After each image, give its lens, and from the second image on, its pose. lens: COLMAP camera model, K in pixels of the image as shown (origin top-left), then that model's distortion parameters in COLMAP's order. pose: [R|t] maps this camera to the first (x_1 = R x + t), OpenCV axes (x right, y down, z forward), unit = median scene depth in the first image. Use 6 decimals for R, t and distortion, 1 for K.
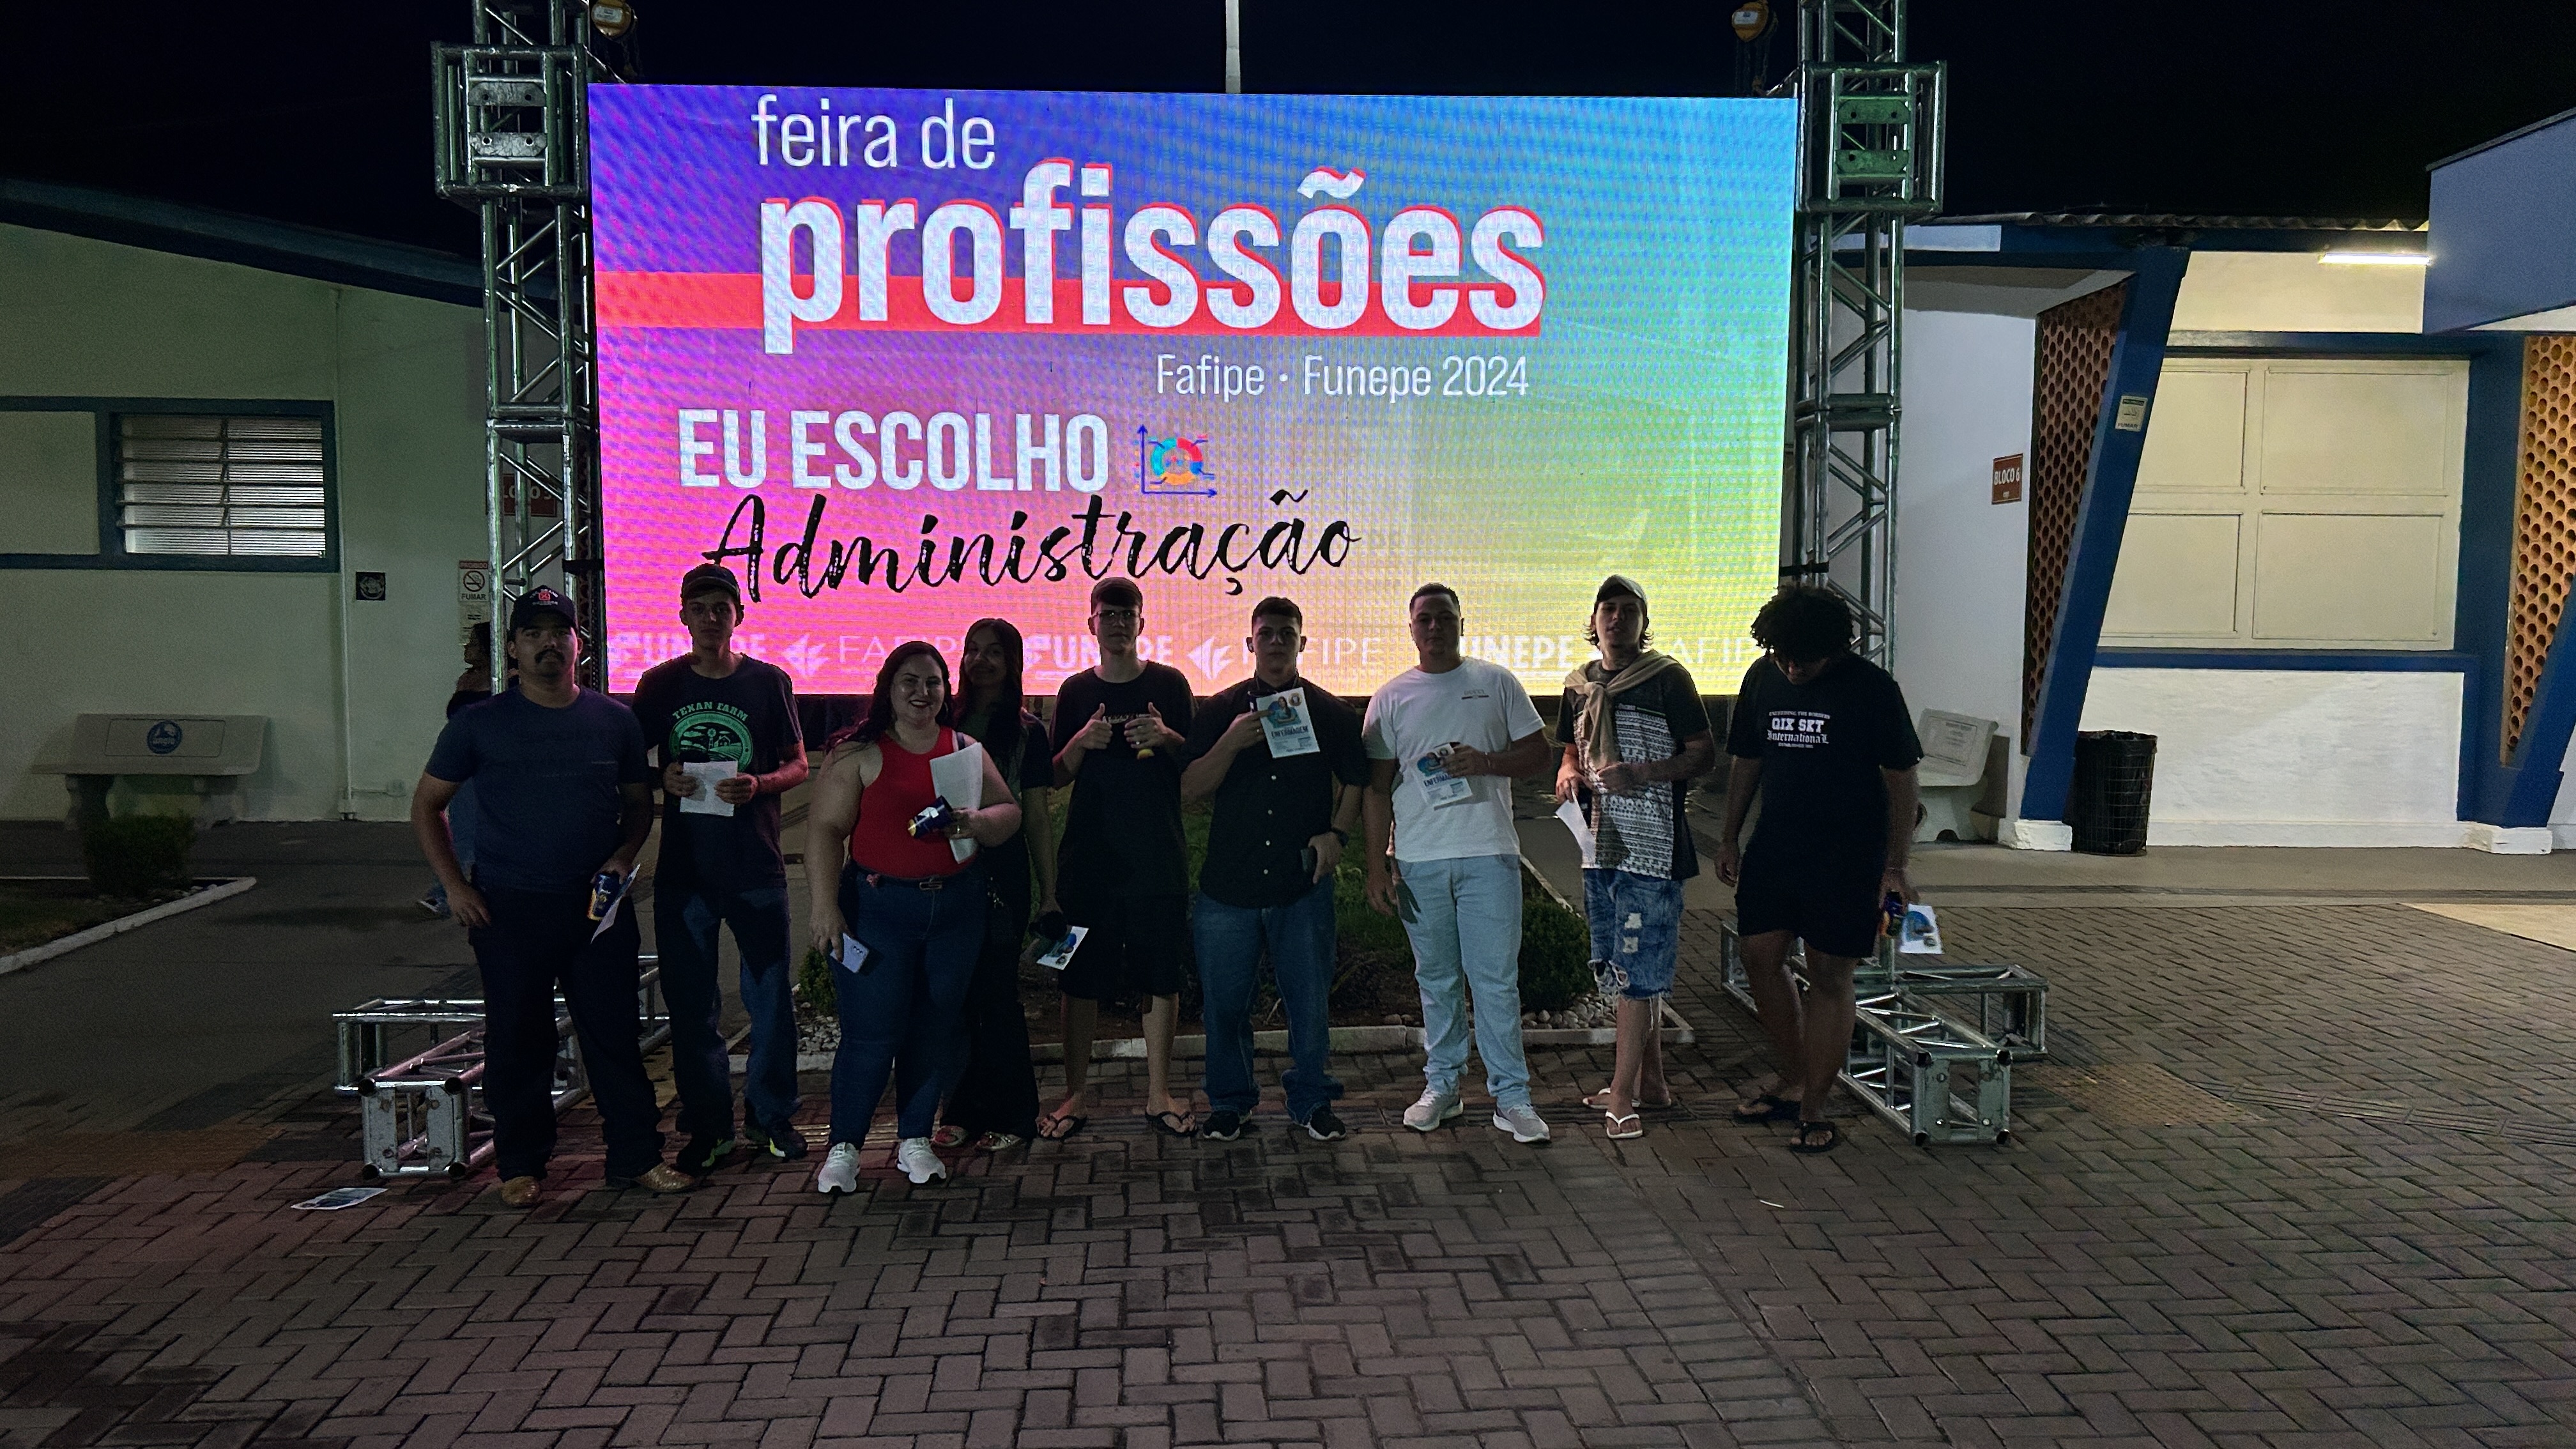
lens RADIAL K [[1896.3, 0, 1283.3], [0, 1896.3, 722.0], [0, 0, 1]] dist [0.017353, -0.016459]
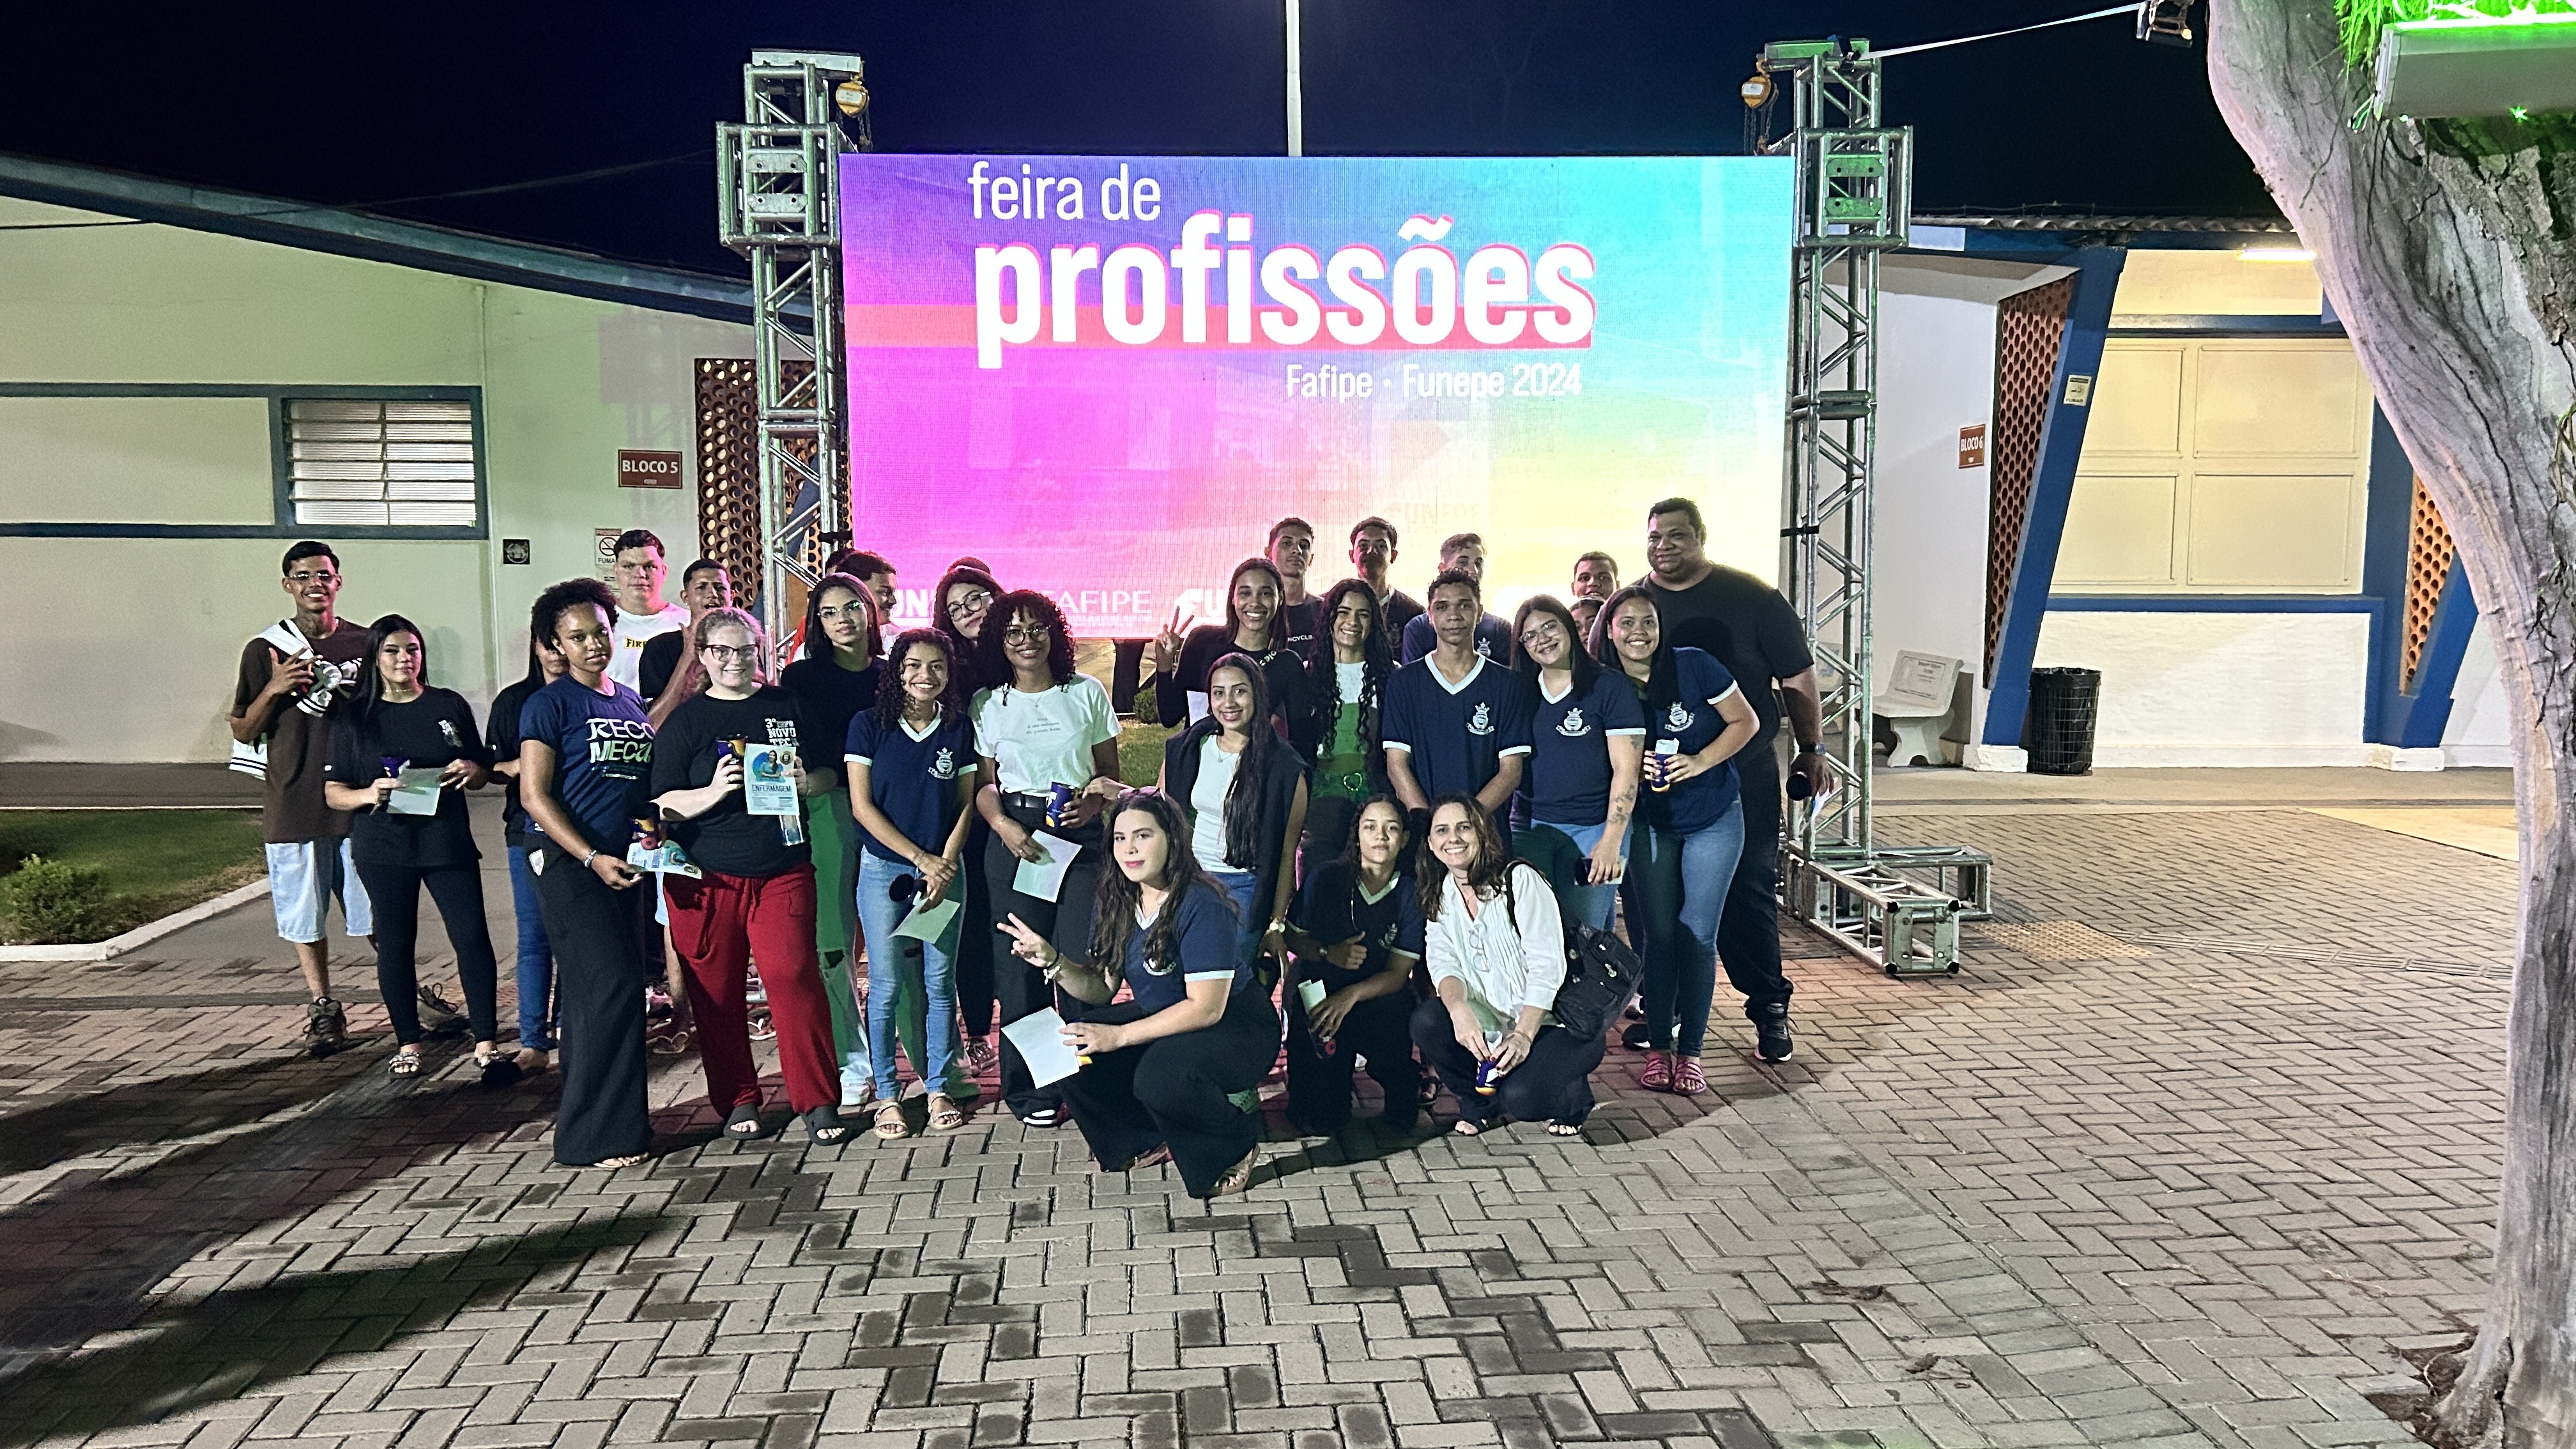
lens RADIAL K [[1896.3, 0, 1280.2], [0, 1896.3, 728.6], [0, 0, 1]] dist [0.017353, -0.016459]
pose [[0.999938, -0.008642, 0.007029, -0.081454], [0.008453, 0.999616, 0.026388, 0.014107], [-0.007254, -0.026327, 0.999627, -0.263161]]
